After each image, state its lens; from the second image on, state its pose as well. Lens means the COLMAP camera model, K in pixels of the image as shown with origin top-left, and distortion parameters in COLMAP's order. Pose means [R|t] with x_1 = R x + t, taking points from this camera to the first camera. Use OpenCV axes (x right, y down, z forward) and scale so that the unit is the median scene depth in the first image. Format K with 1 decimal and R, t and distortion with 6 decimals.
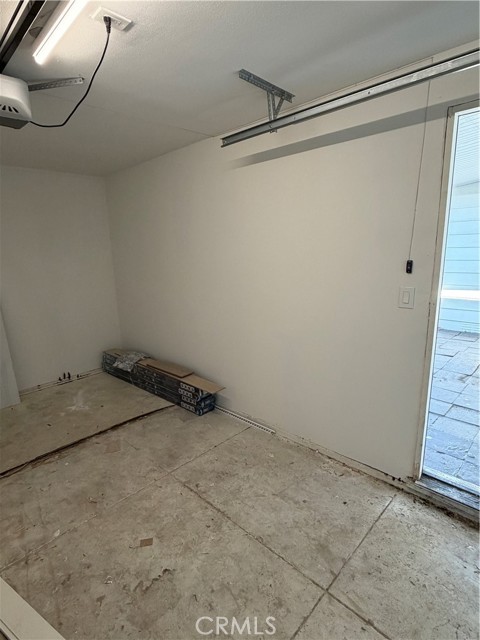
lens RADIAL K [[342.5, 0, 240.0], [0, 342.5, 320.0], [0, 0, 1]] dist [0.000238, 0.000500]
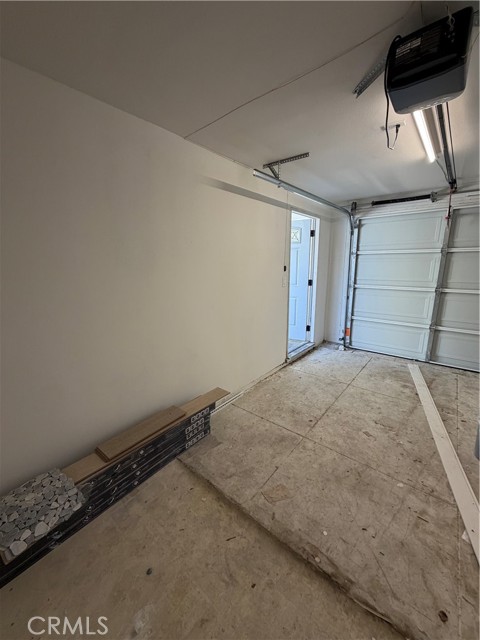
lens RADIAL K [[254.6, 0, 239.0], [0, 254.6, 319.1], [0, 0, 1]] dist [0.000000, 0.000082]
pose [[-0.077343, -0.188537, 0.979016, -1.079887], [0.219751, 0.954584, 0.201192, -0.210892], [-0.972485, 0.230701, -0.032399, 1.239919]]
